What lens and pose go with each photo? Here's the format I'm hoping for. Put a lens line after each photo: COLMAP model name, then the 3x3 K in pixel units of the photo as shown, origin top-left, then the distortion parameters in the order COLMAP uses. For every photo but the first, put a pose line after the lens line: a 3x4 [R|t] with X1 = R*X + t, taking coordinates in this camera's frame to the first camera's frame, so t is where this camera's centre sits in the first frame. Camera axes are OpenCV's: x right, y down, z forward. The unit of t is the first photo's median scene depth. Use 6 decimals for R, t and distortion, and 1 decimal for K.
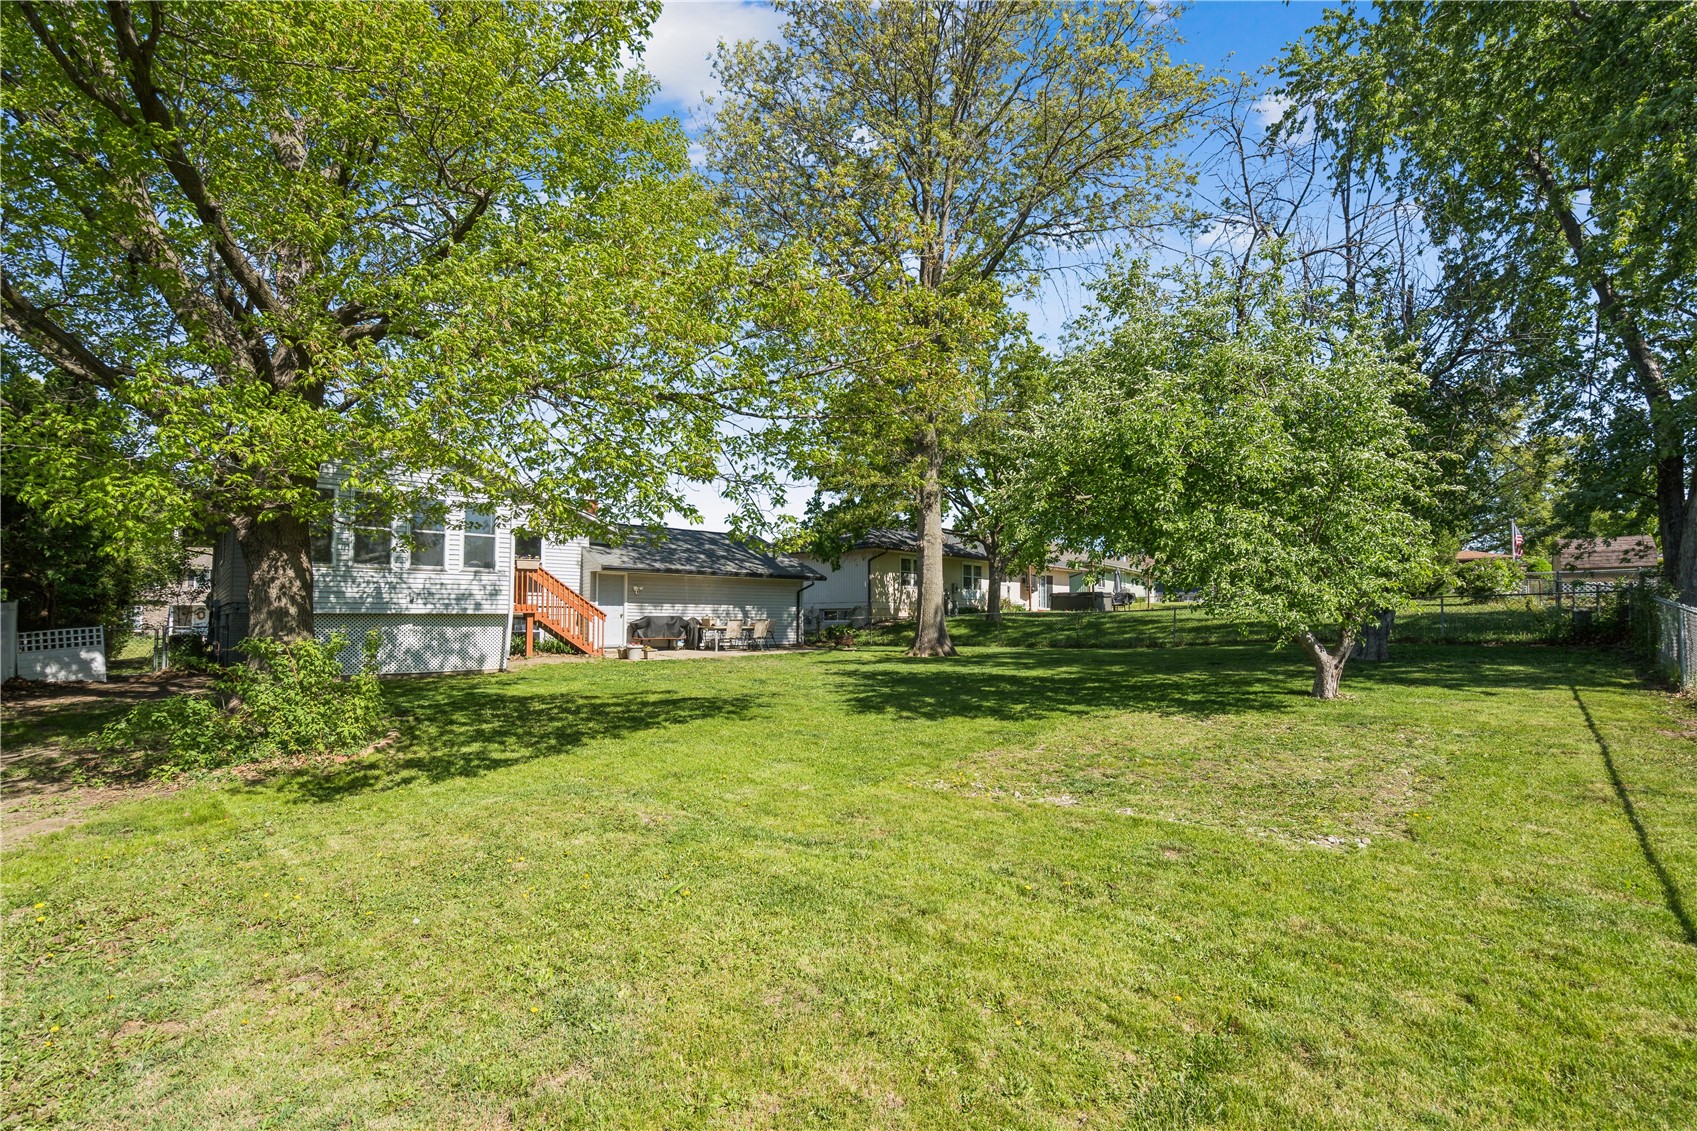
lens RADIAL K [[767.6, 0, 850.4], [0, 767.6, 574.9], [0, 0, 1]] dist [-0.001179, -0.000240]
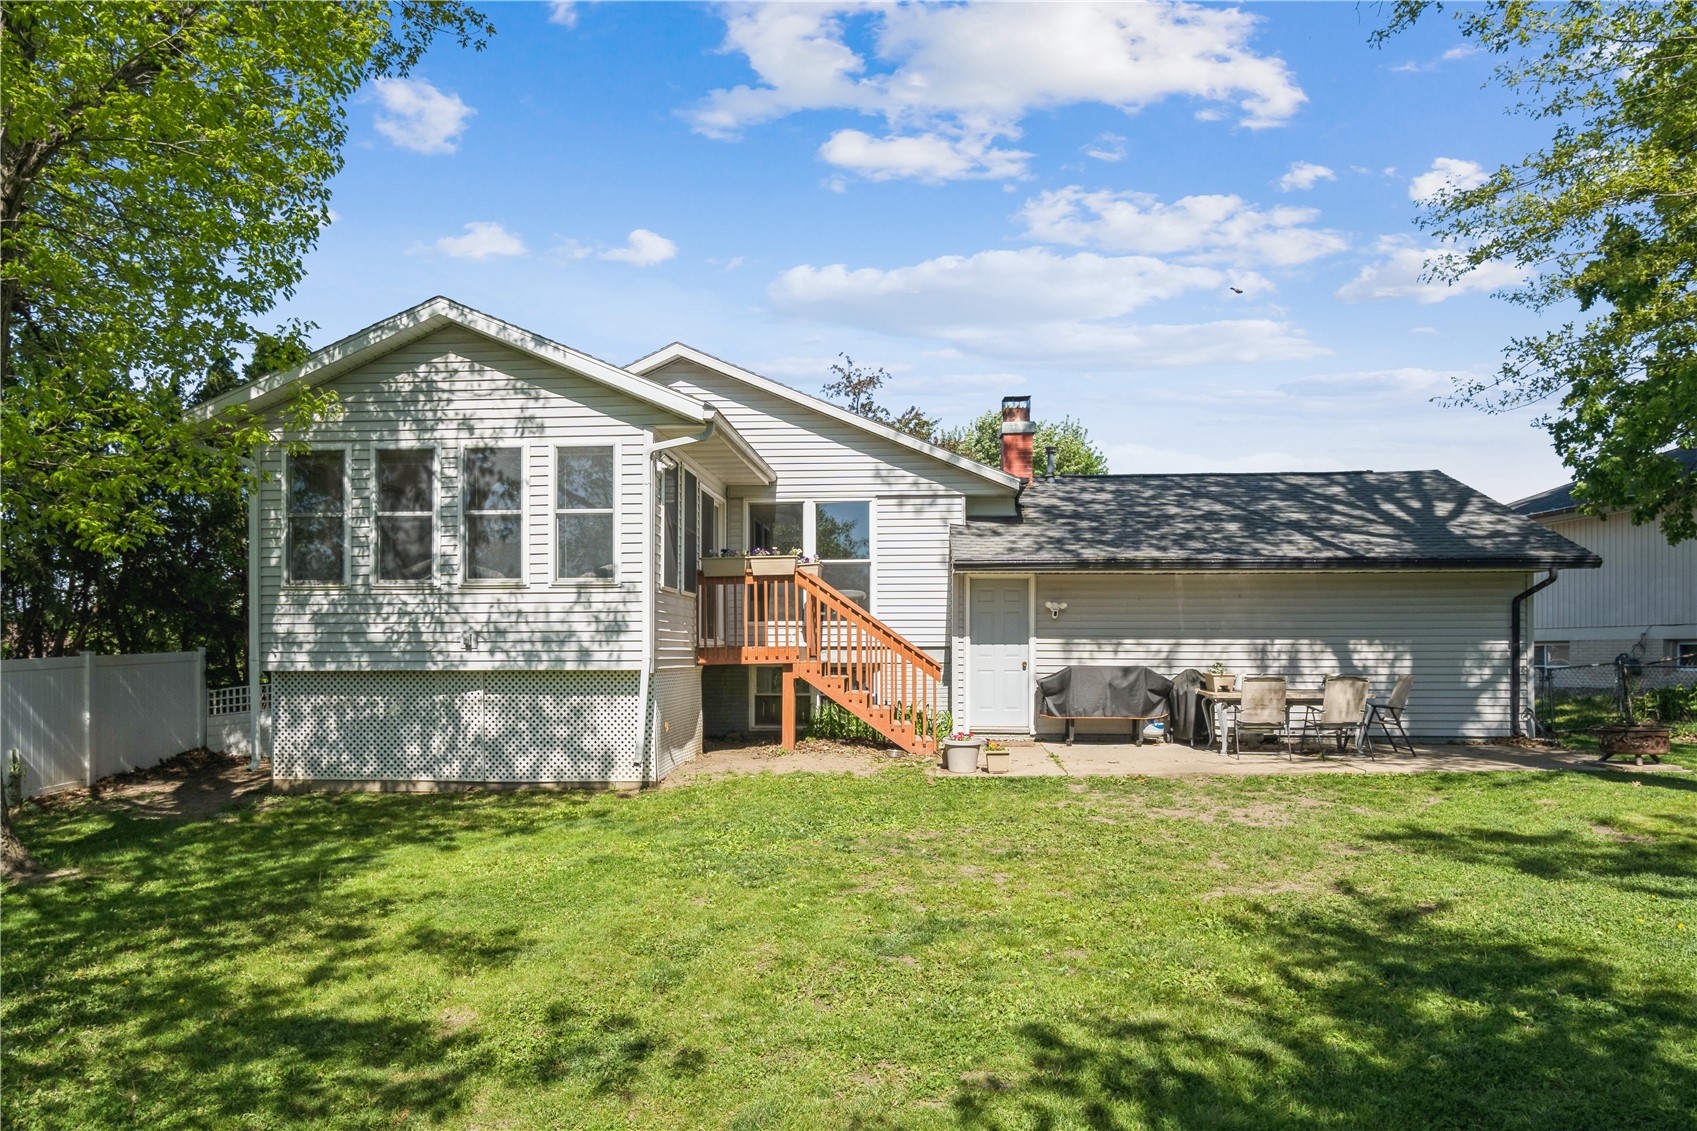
lens RADIAL K [[1048.4, 0, 848.1], [0, 1048.4, 651.8], [0, 0, 1]] dist [0.005013, 0.000340]
pose [[0.696454, 0.000526, -0.717601, 0.120579], [0.043557, 0.998125, 0.043005, 0.017445], [0.716278, -0.061207, 0.695125, 0.657569]]
